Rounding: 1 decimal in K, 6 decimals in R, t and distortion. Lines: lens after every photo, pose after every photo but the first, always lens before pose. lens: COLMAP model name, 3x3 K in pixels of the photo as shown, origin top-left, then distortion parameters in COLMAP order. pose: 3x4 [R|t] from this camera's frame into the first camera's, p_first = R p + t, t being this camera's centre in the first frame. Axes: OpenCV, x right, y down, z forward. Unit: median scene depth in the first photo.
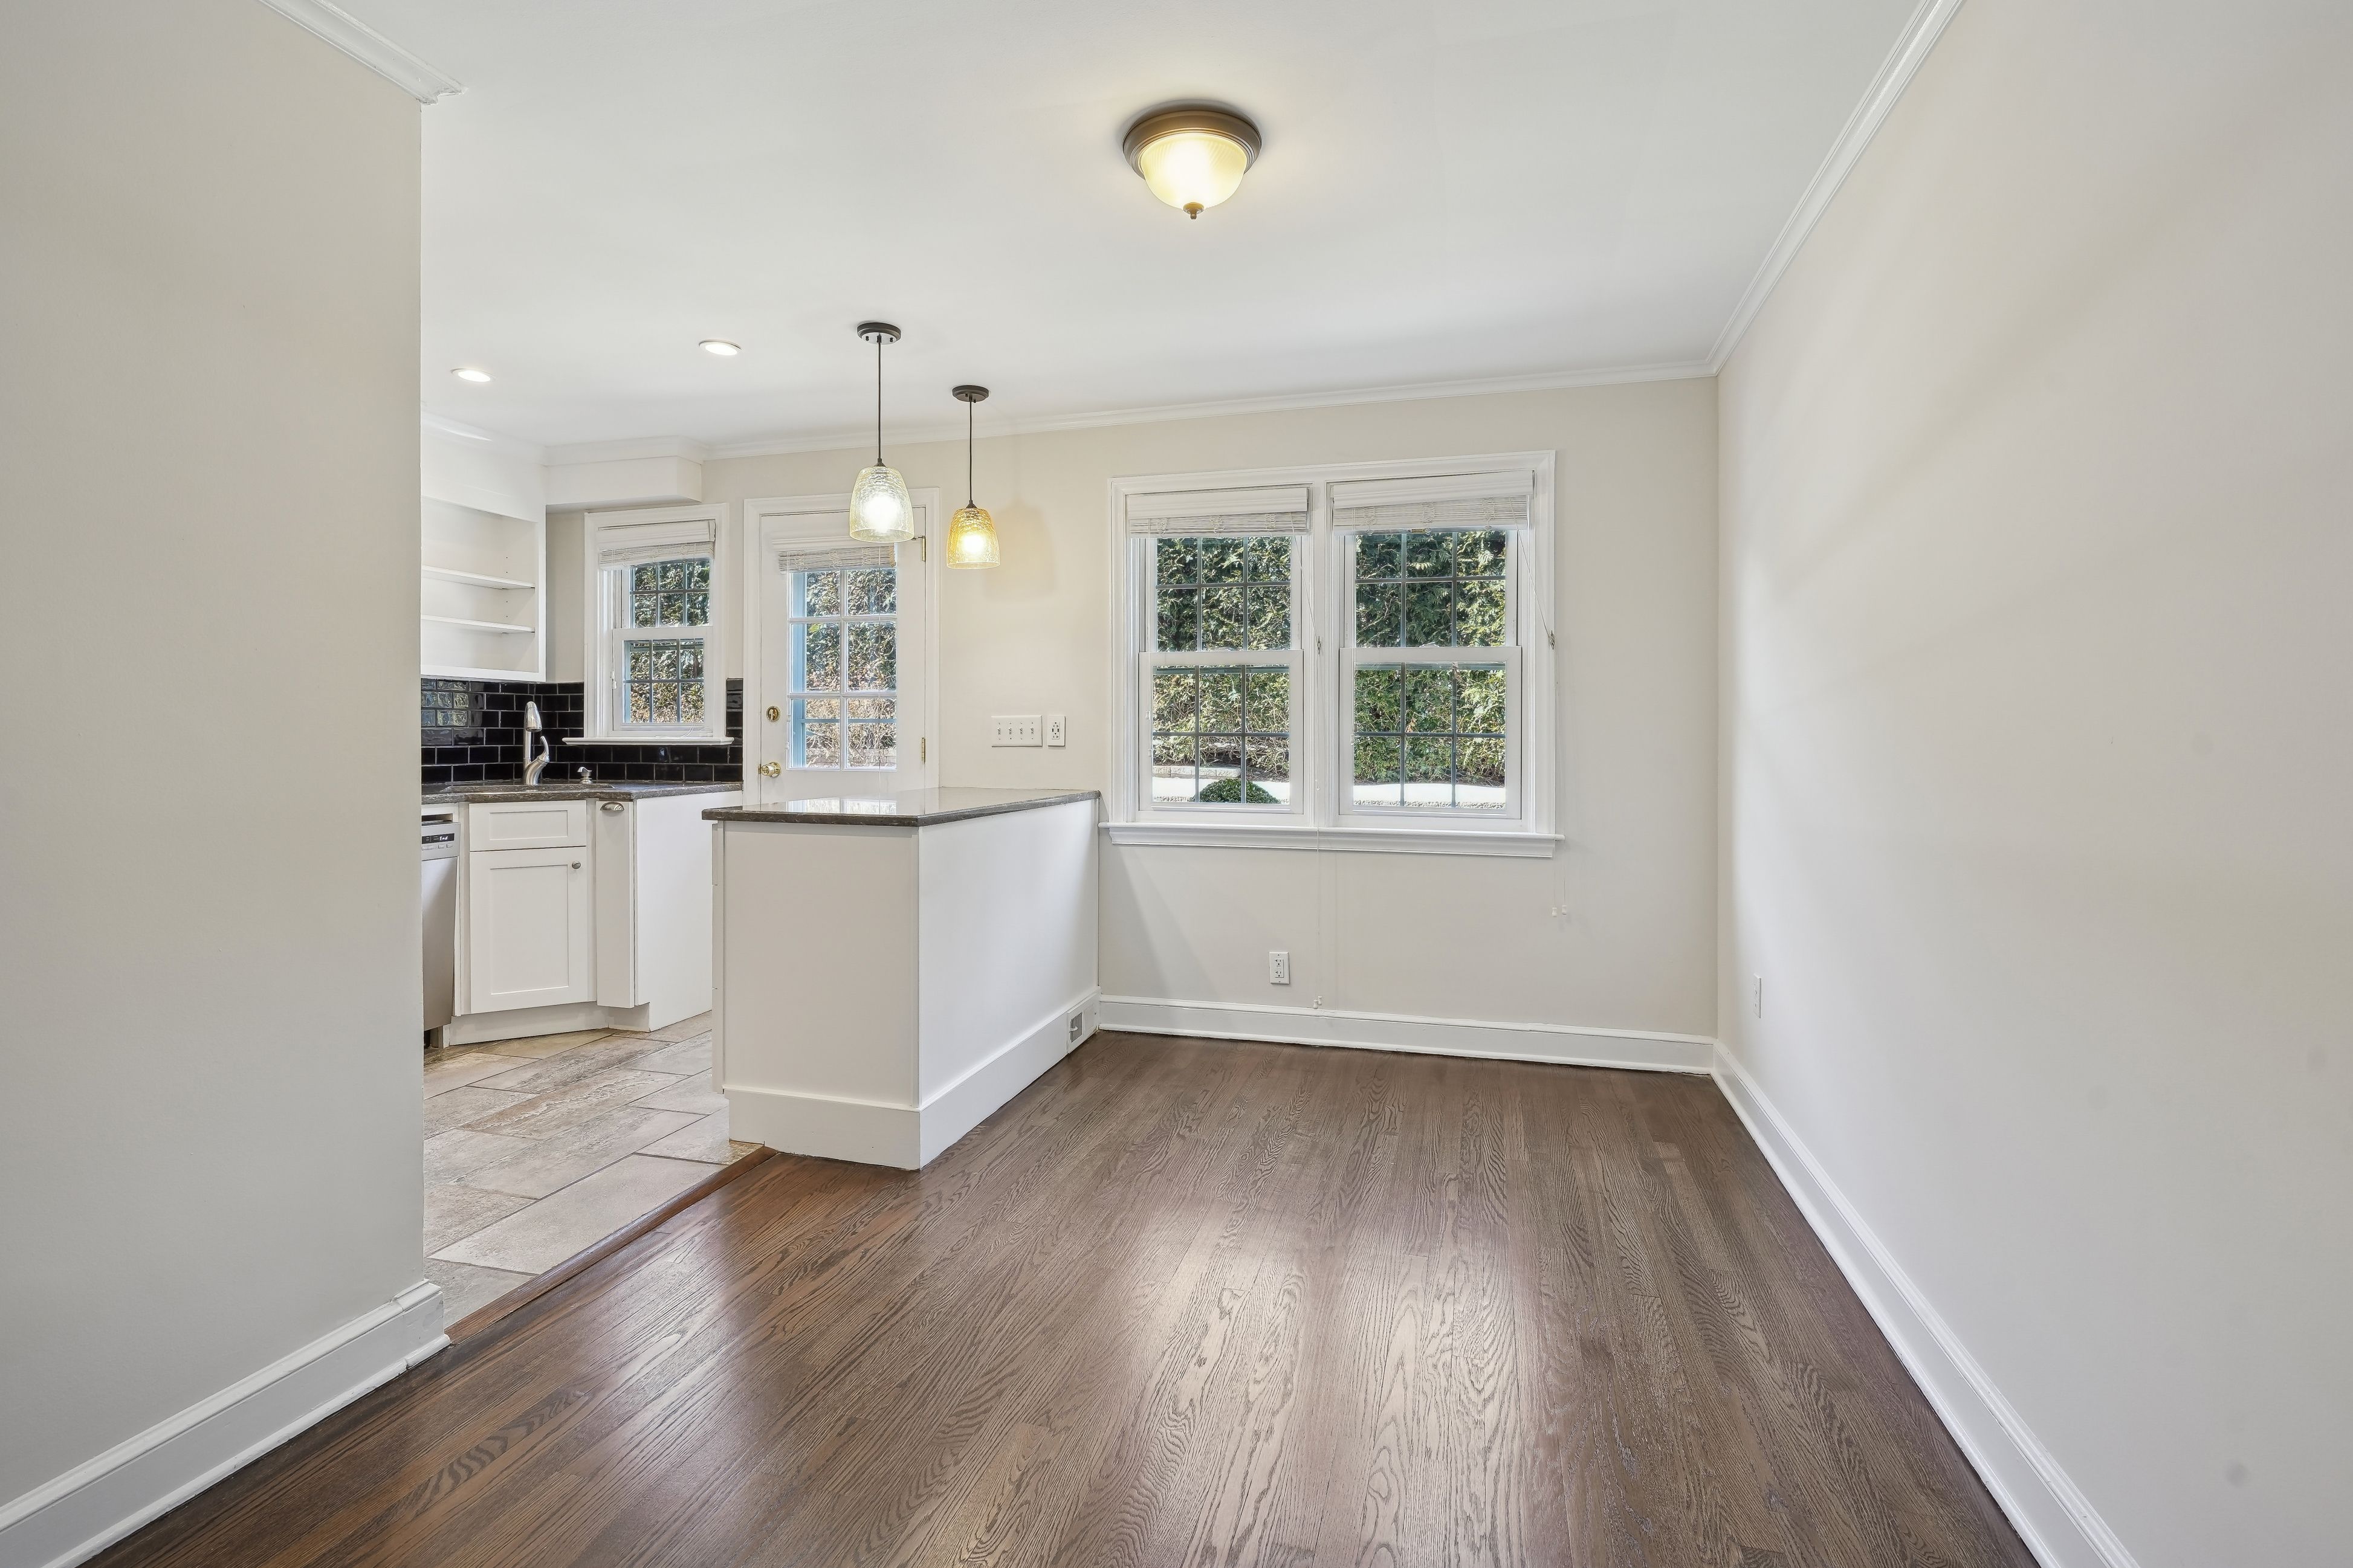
lens RADIAL K [[1060.7, 0, 1149.6], [0, 1060.7, 745.5], [0, 0, 1]] dist [-0.012948, 0.000002]
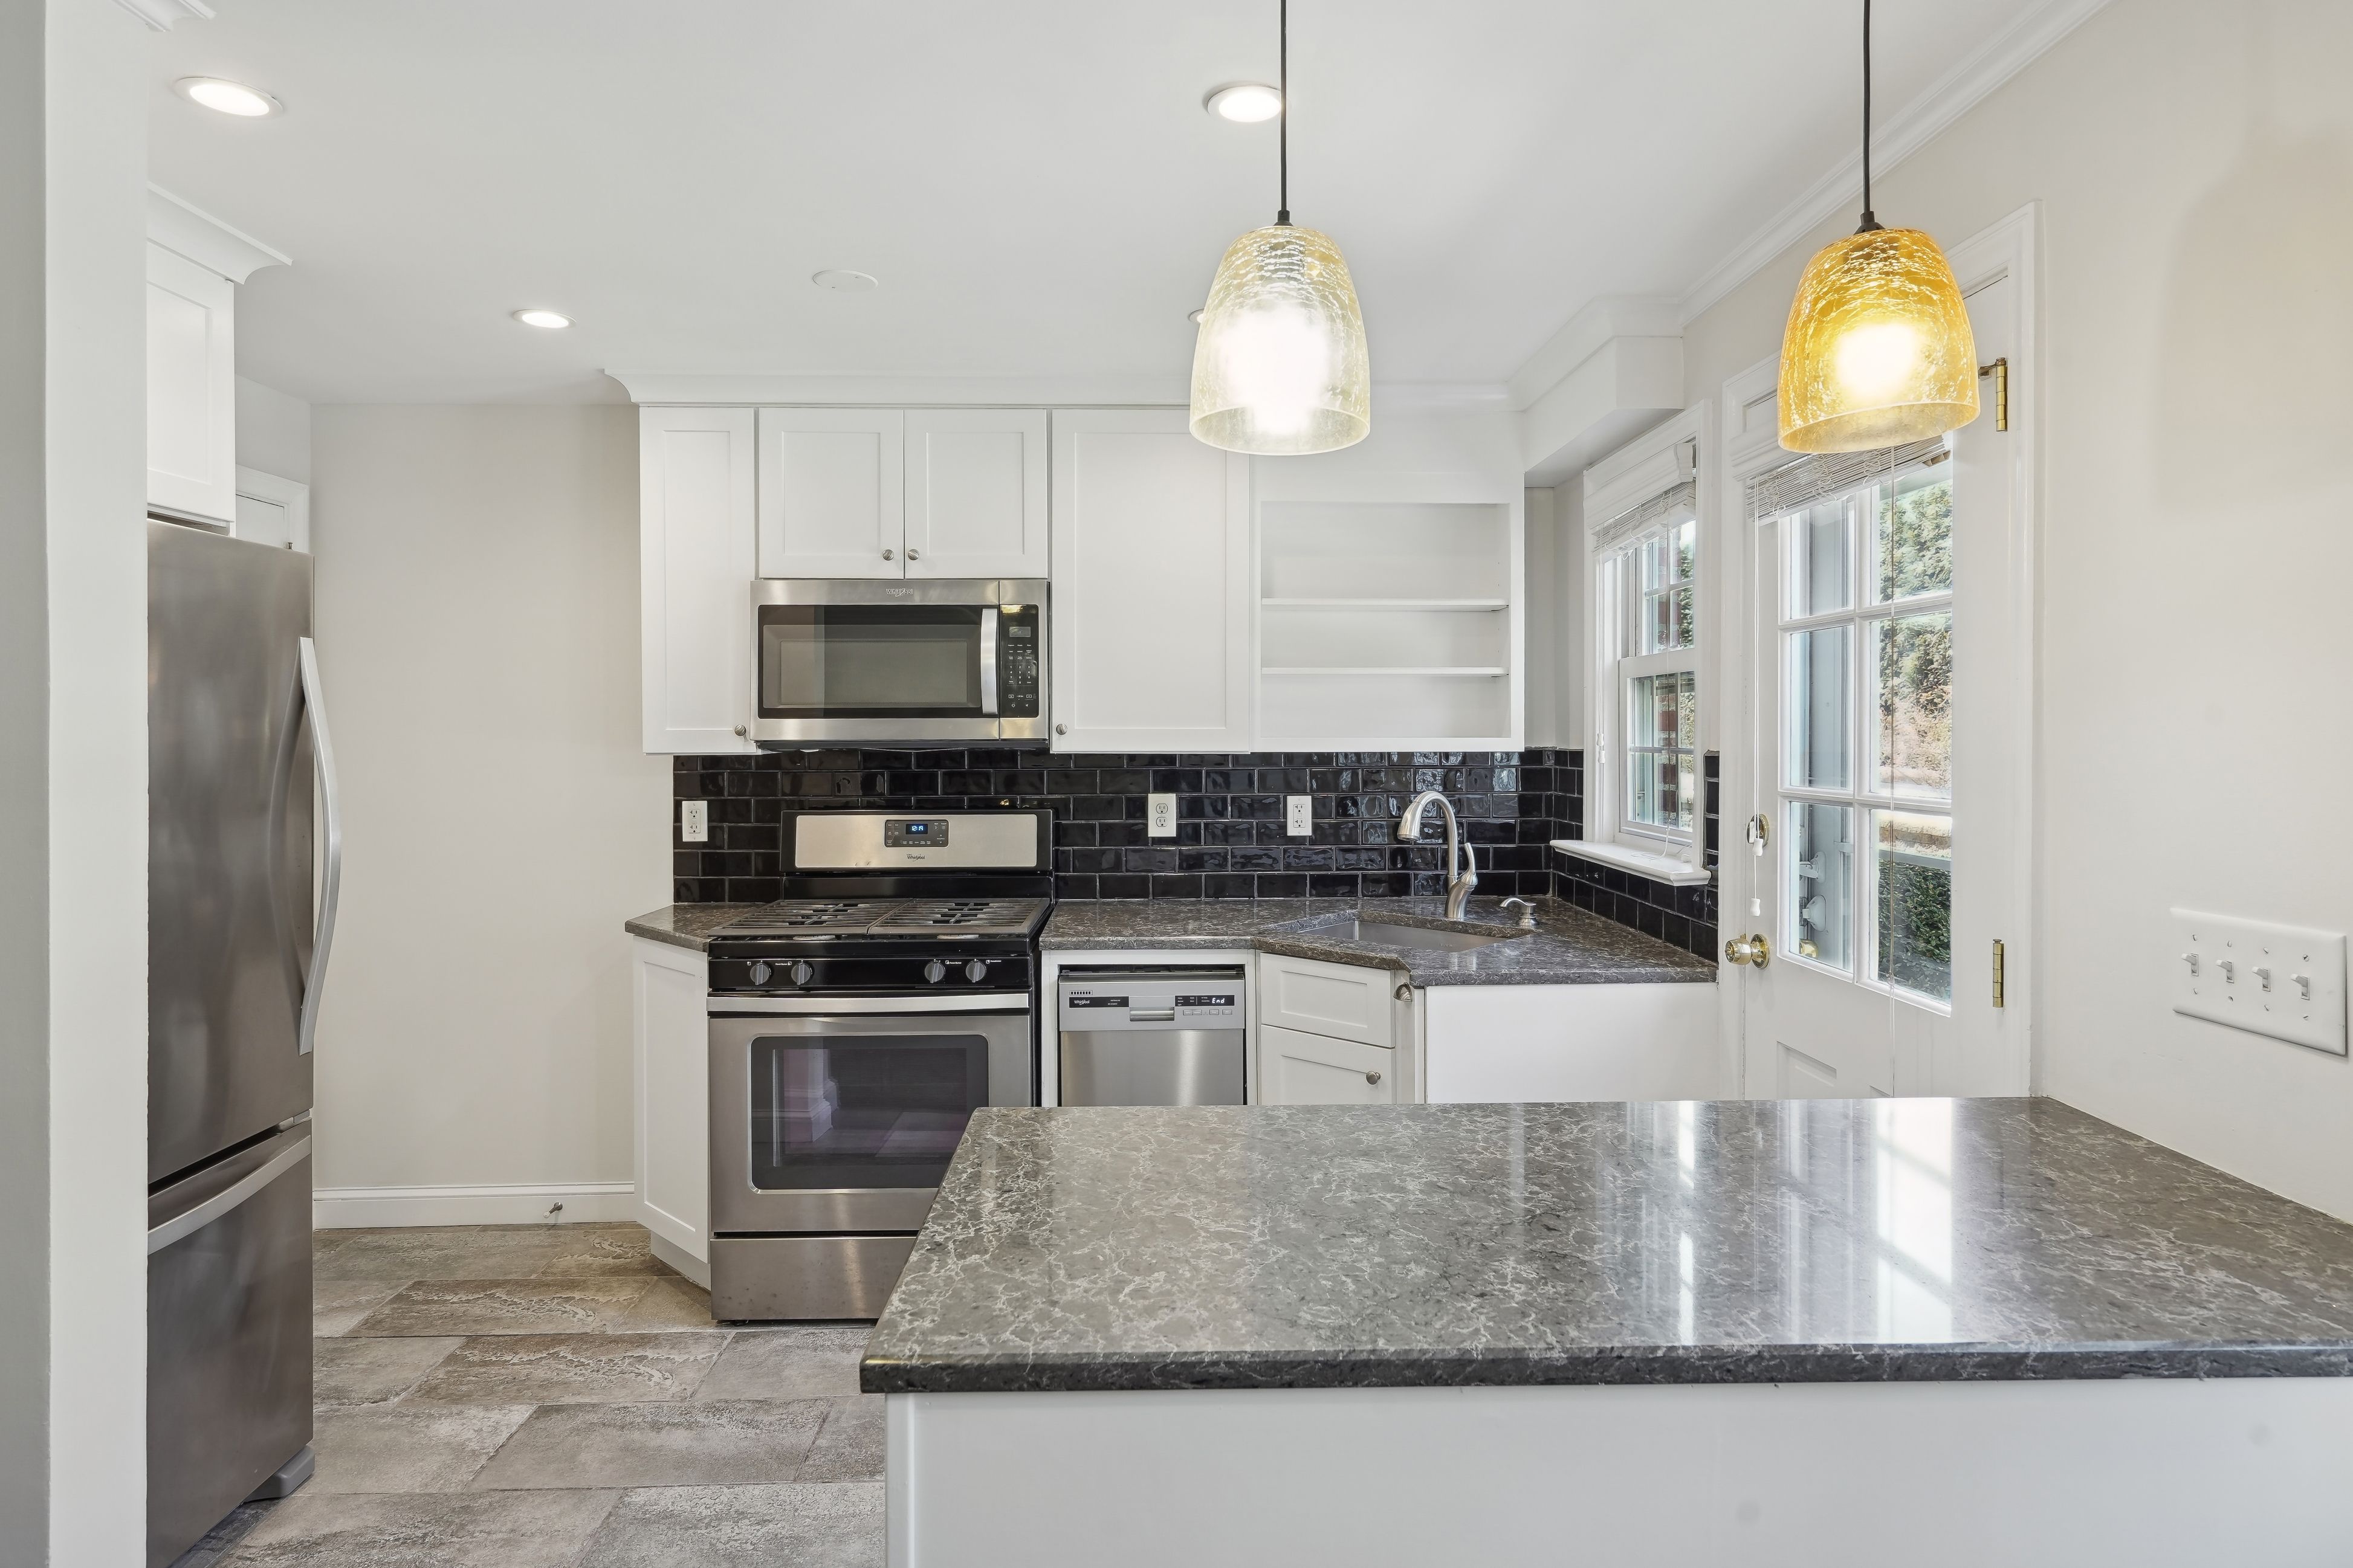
lens RADIAL K [[1263.8, 0, 1188.8], [0, 1263.8, 755.4], [0, 0, 1]] dist [-0.012527, -0.000002]
pose [[0.316105, 0.012011, -0.948648, 0.087451], [-0.006856, 0.999923, 0.010375, -0.066175], [0.948700, 0.003224, 0.316163, 0.585026]]
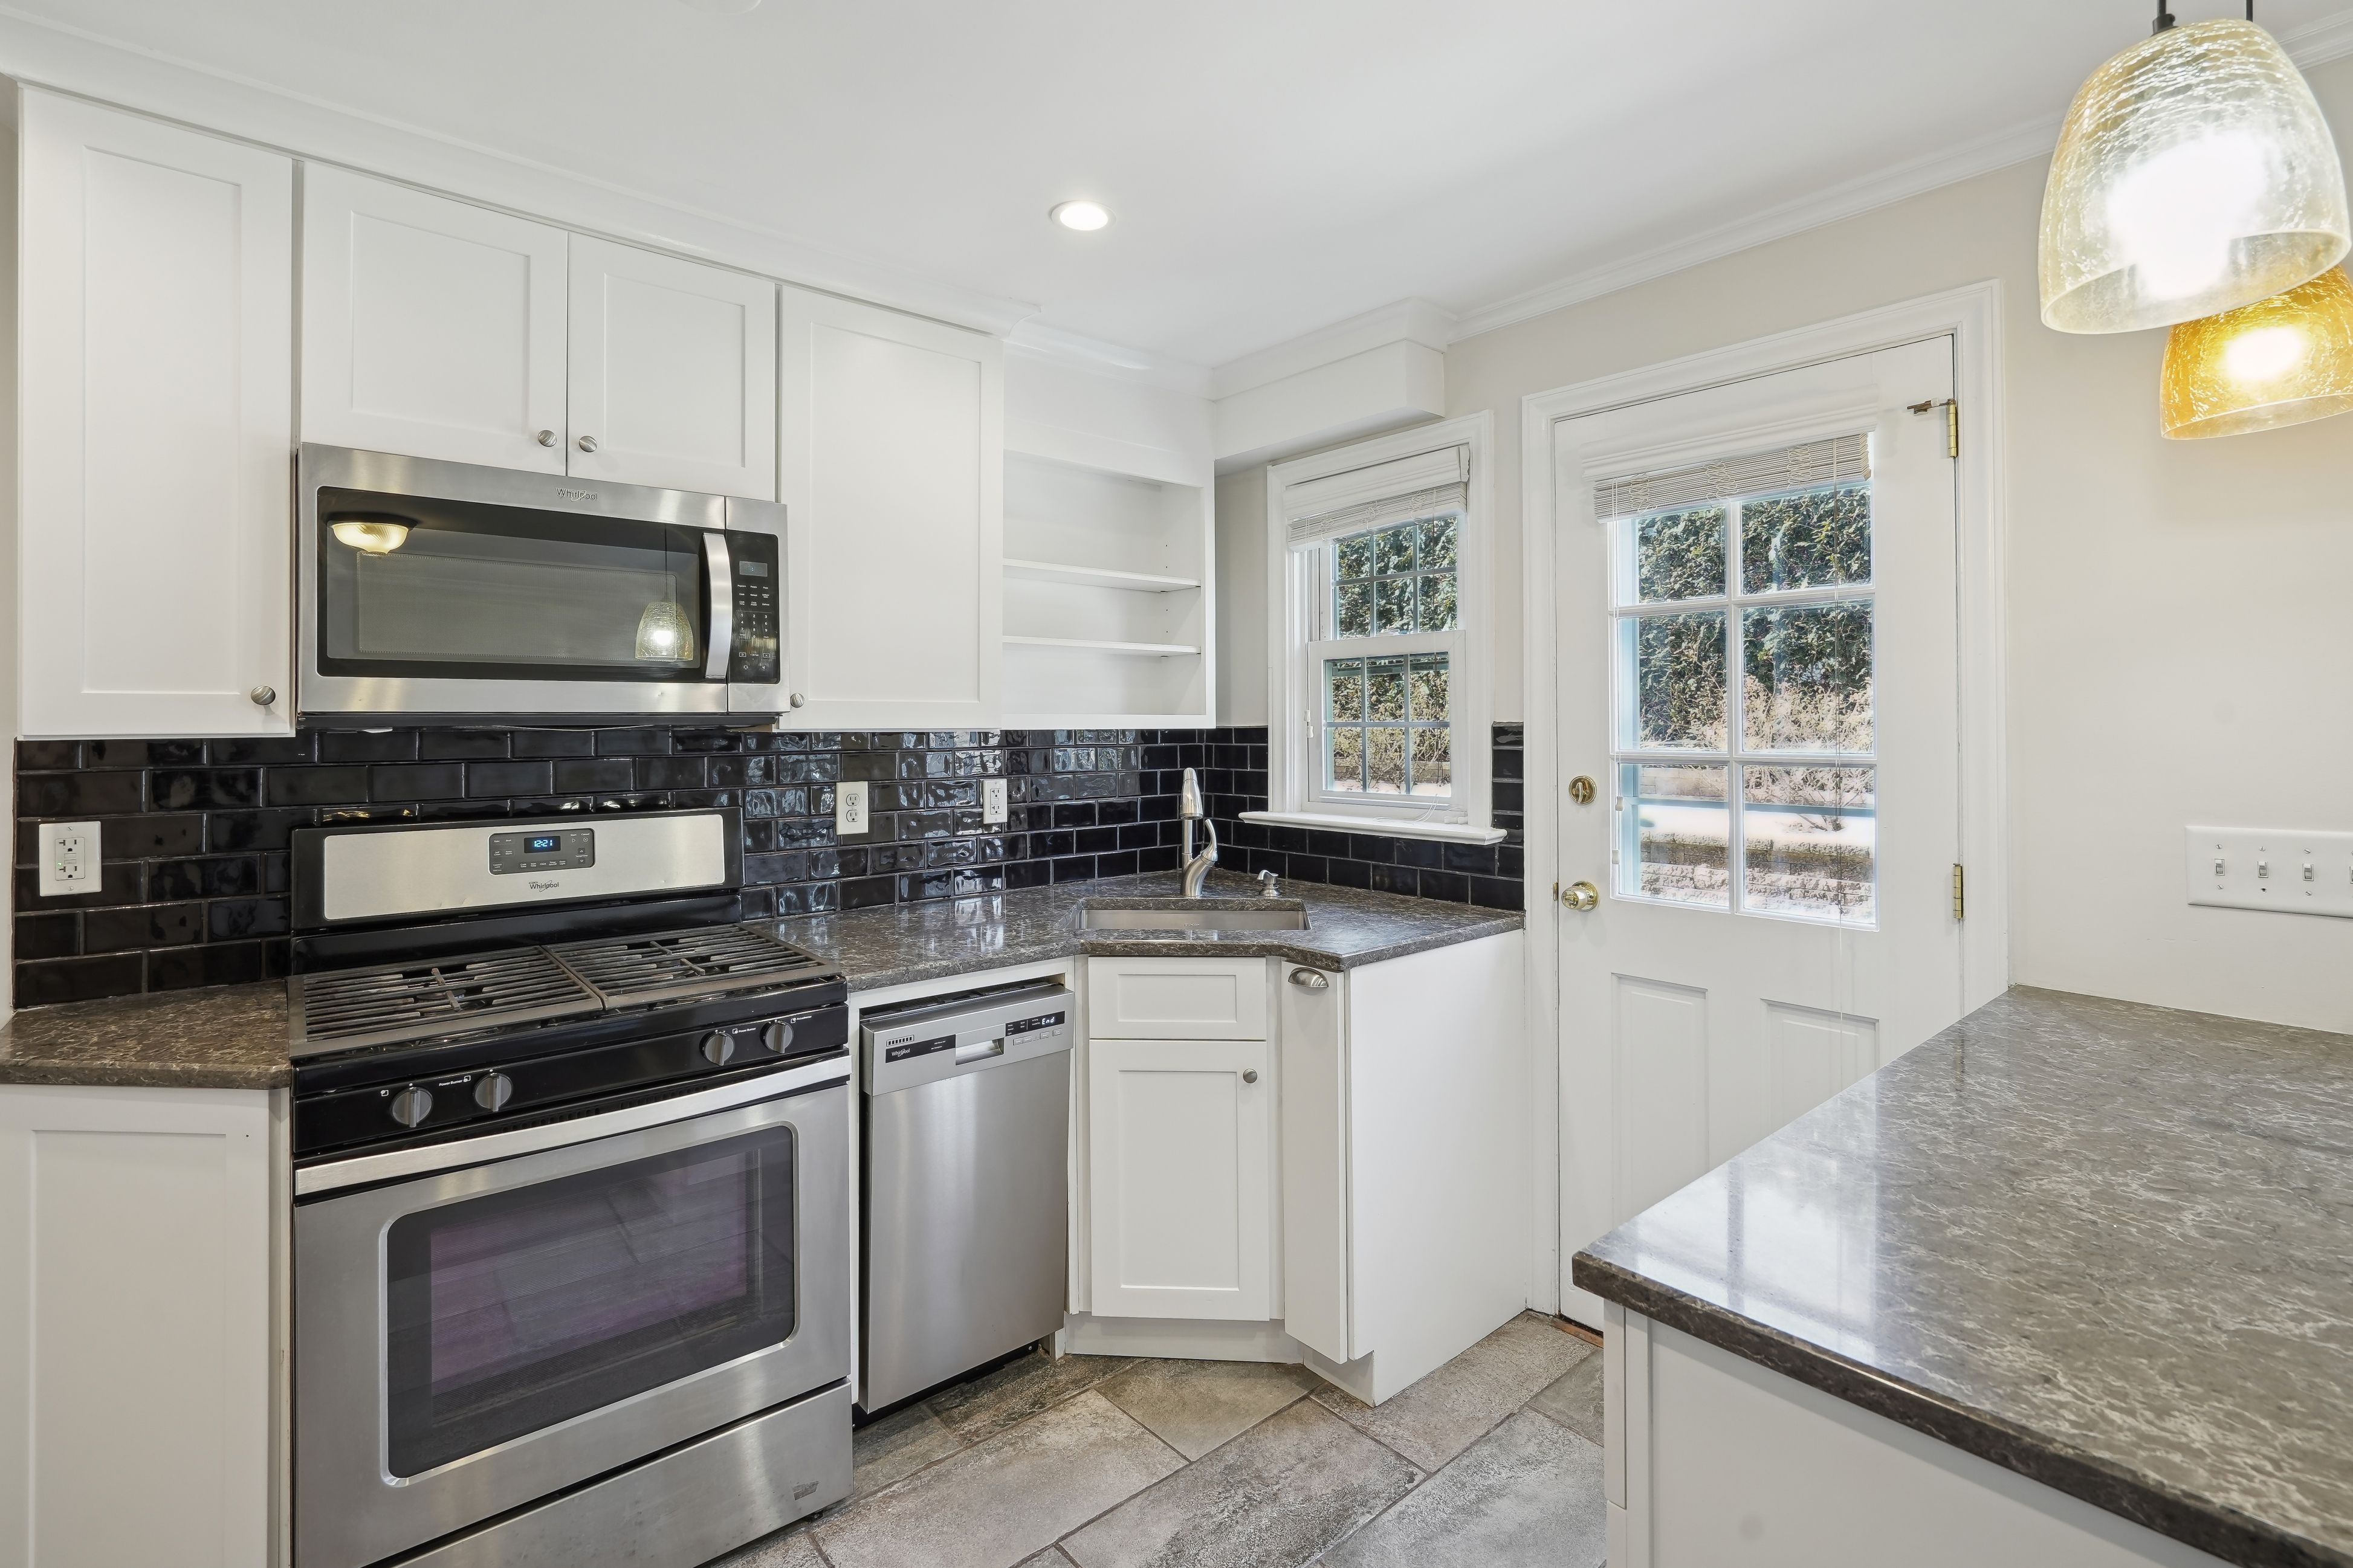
lens RADIAL K [[1092.3, 0, 1190.2], [0, 1092.3, 721.2], [0, 0, 1]] dist [-0.009162, 0.002273]
pose [[0.838038, -0.009773, -0.545524, -0.220742], [0.002308, 0.999894, -0.014368, -0.056602], [0.545606, 0.010782, 0.837972, 0.434029]]
